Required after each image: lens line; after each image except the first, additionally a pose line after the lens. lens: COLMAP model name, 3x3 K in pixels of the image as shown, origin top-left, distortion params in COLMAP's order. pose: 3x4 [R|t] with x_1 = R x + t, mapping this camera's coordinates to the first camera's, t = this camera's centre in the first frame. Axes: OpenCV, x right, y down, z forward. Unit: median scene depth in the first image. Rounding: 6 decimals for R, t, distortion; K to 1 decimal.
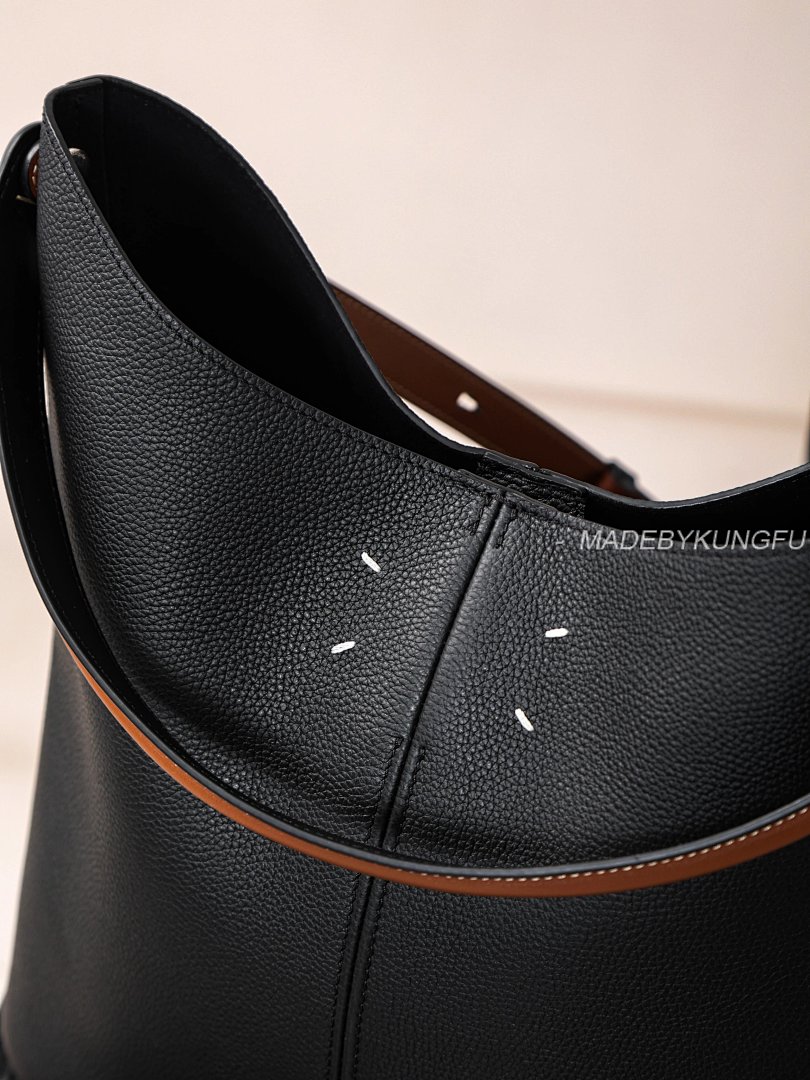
lens RADIAL K [[3144.7, 0, 404.7], [0, 3144.7, 540.3], [0, 0, 1]] dist [0.106333, 0.000000]
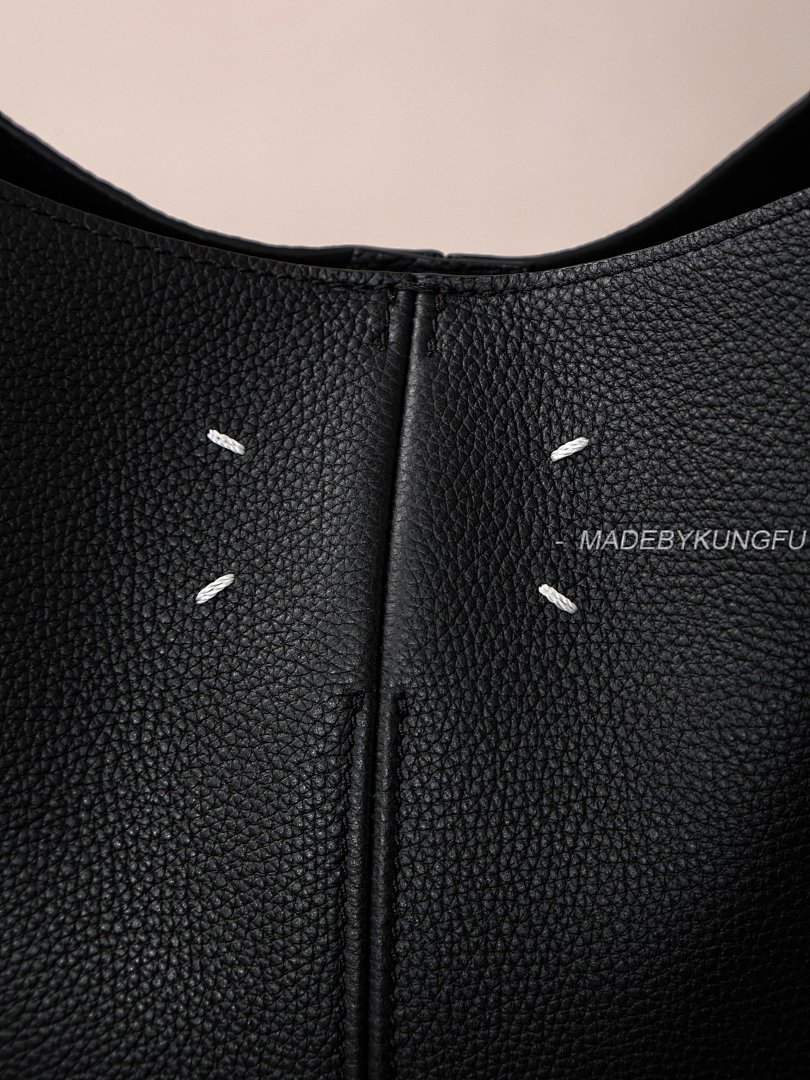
lens RADIAL K [[3144.7, 0, 405.3], [0, 3144.7, 539.6], [0, 0, 1]] dist [0.106333, 0.000000]
pose [[0.940032, -0.205890, 0.271936, -0.147674], [0.265906, 0.941685, -0.206213, 0.159624], [-0.213621, 0.266157, 0.939961, 0.427813]]
